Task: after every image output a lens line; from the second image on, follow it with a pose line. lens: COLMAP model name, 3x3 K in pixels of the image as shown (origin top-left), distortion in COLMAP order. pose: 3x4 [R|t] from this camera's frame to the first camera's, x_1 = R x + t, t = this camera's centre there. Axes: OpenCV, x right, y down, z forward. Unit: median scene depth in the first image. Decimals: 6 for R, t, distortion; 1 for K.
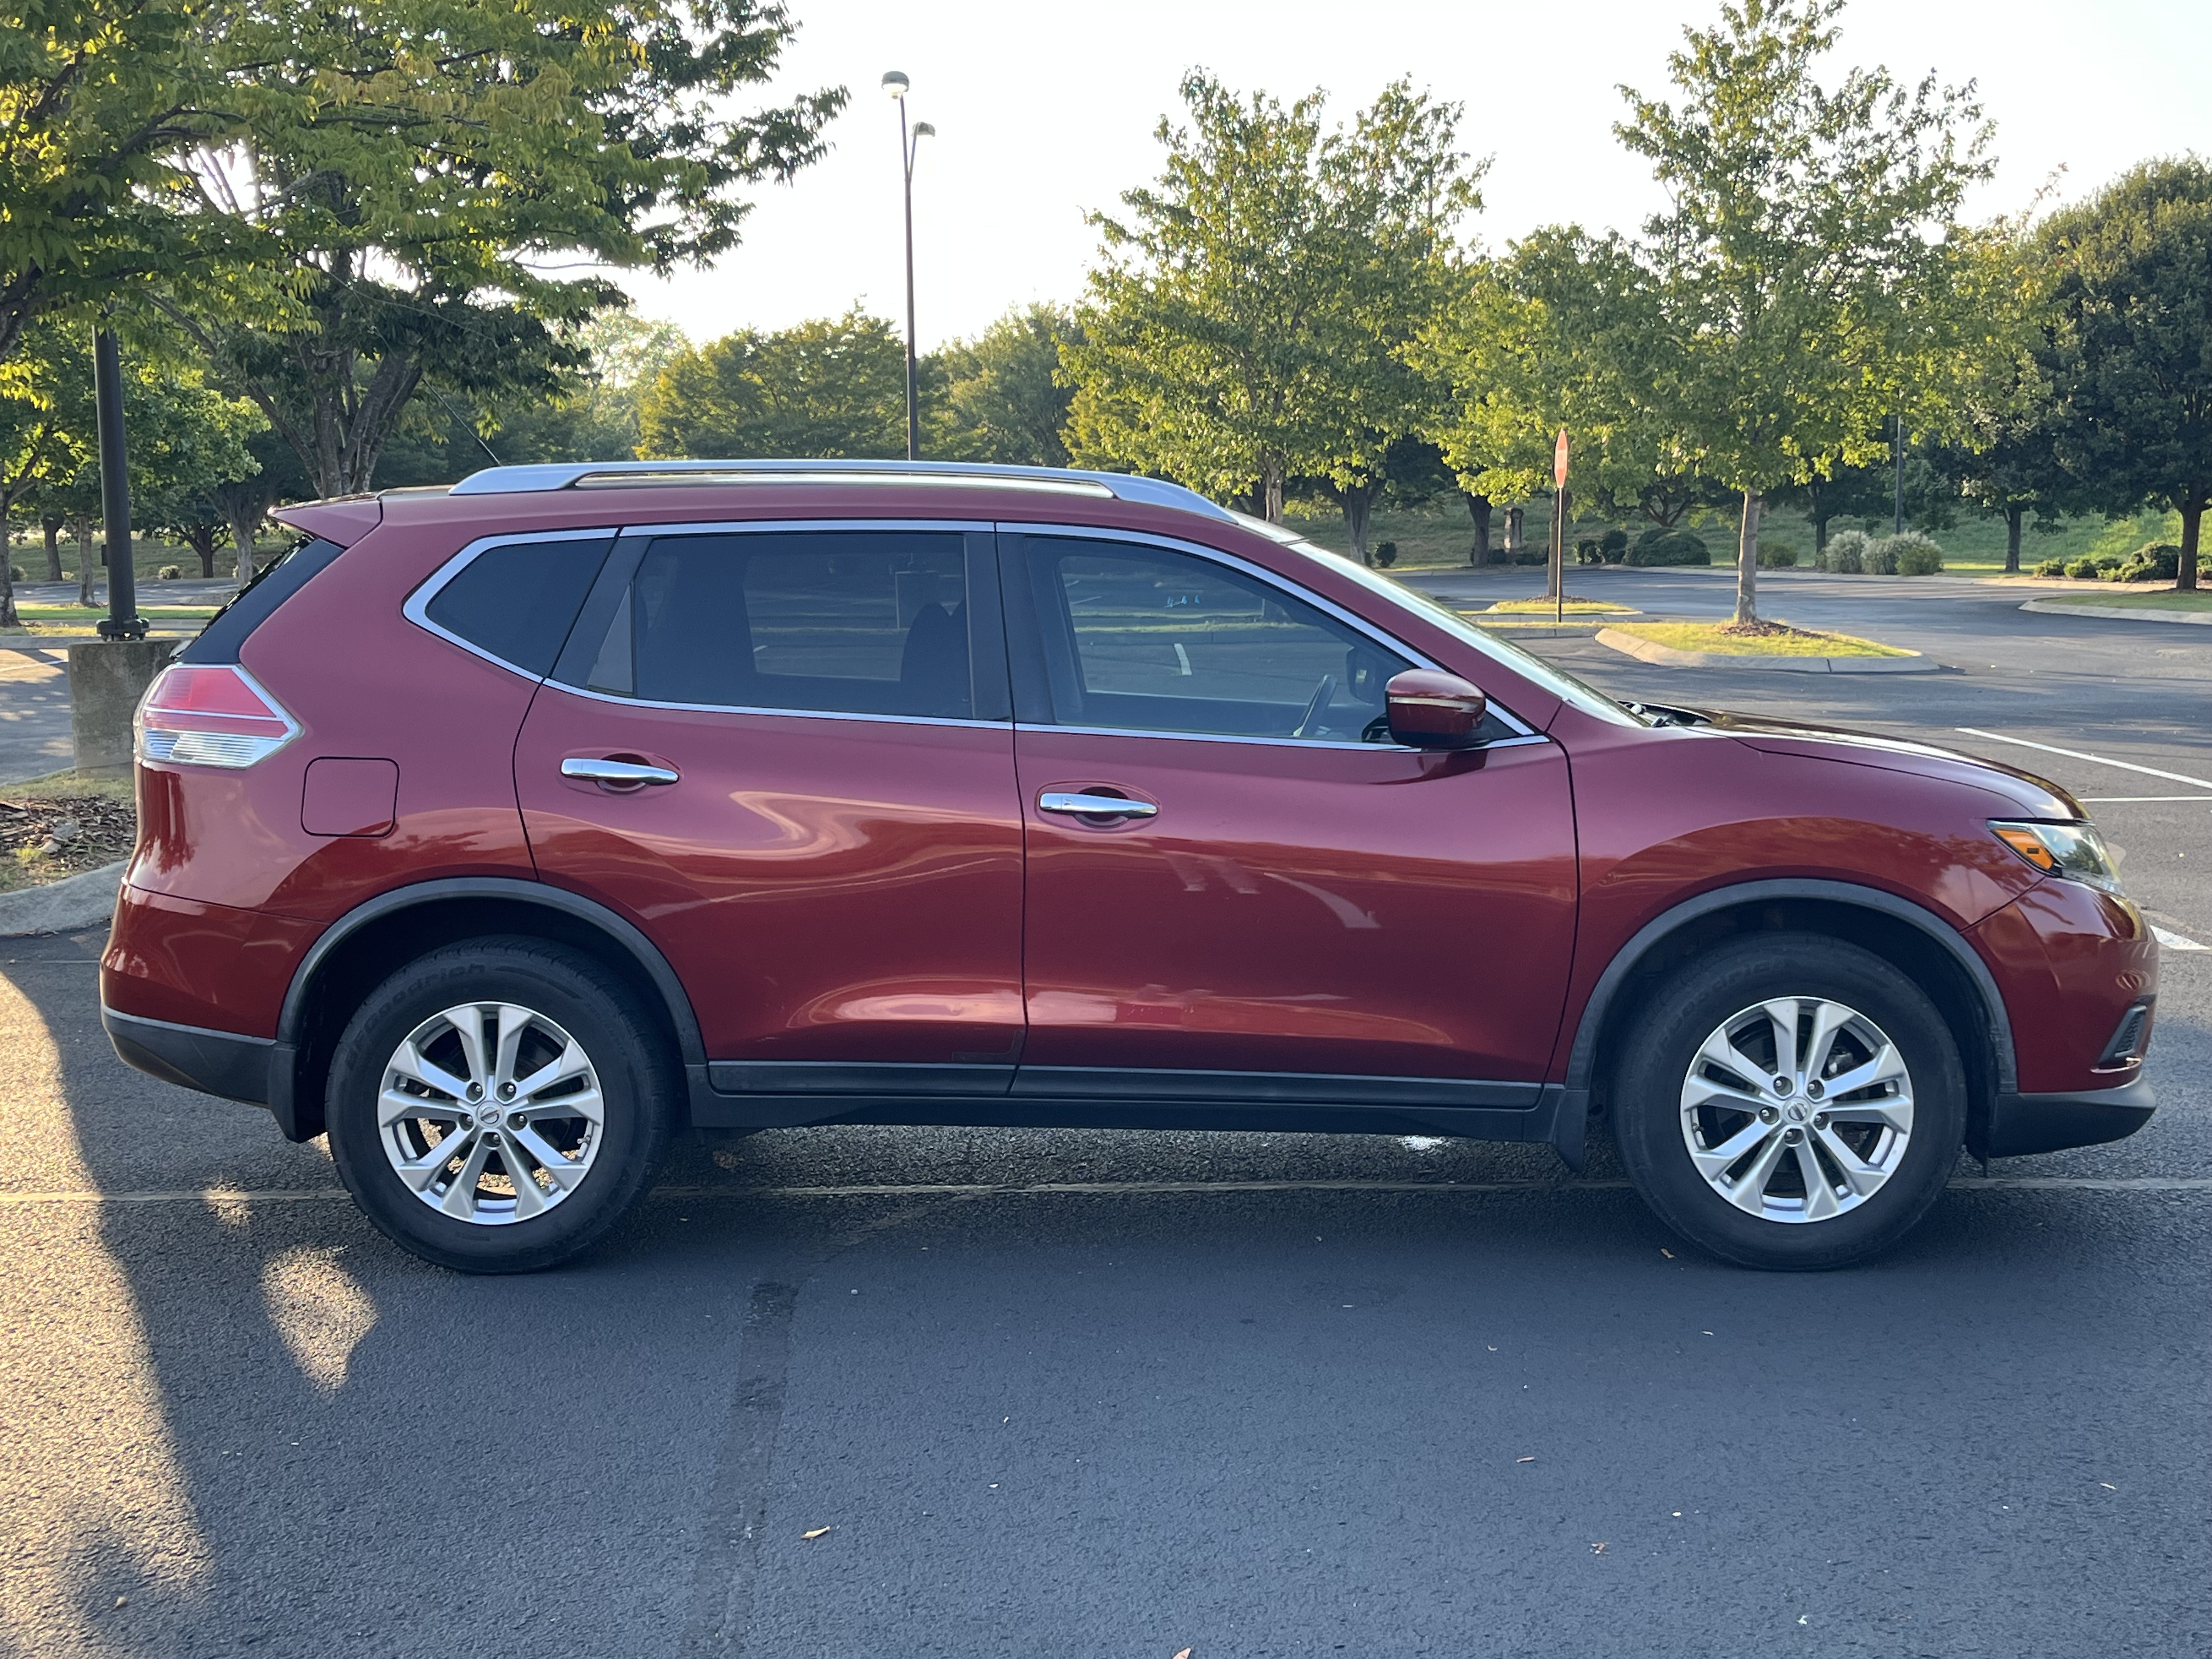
lens RADIAL K [[2602.9, 0, 1106.0], [0, 2602.9, 829.5], [0, 0, 1]] dist [0.017863, -0.018650]
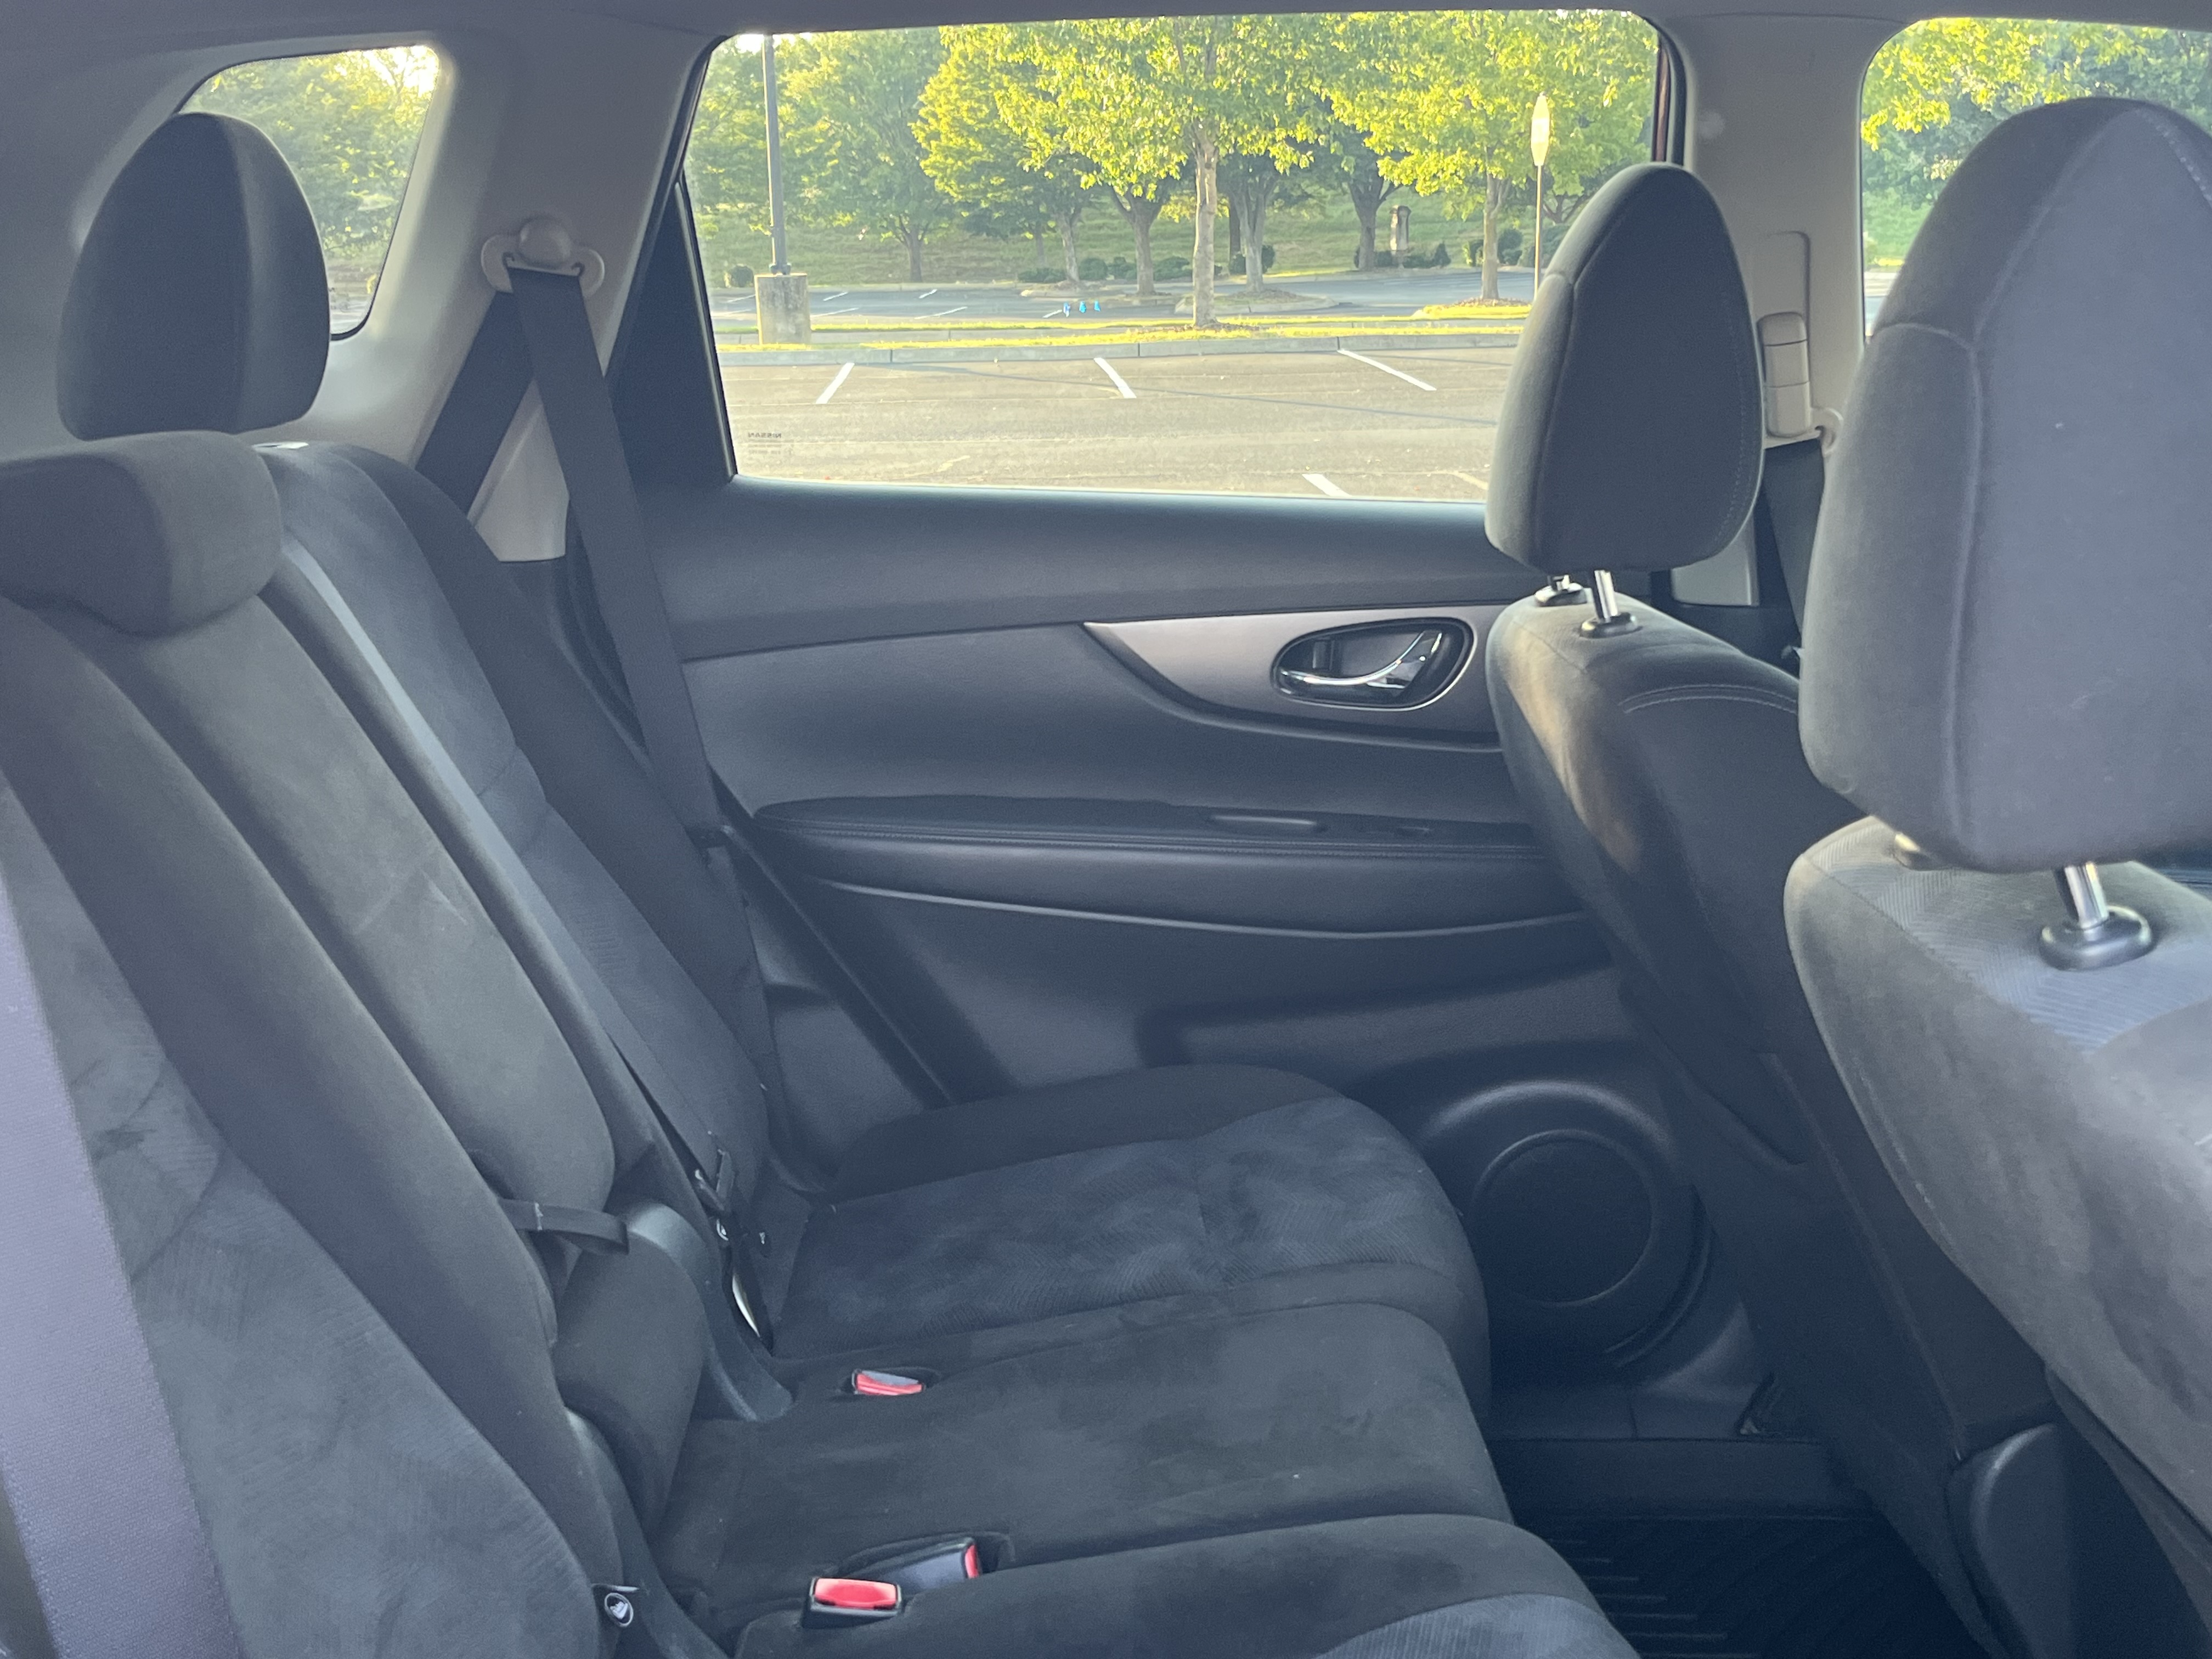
lens RADIAL K [[2585.3, 0, 1100.9], [0, 2585.3, 866.5], [0, 0, 1]] dist [0.007002, 0.045509]
pose [[0.997995, -0.026415, 0.057523, -0.016794], [0.019203, 0.992282, 0.122503, -0.007640], [-0.060315, -0.121152, 0.990800, 0.106336]]
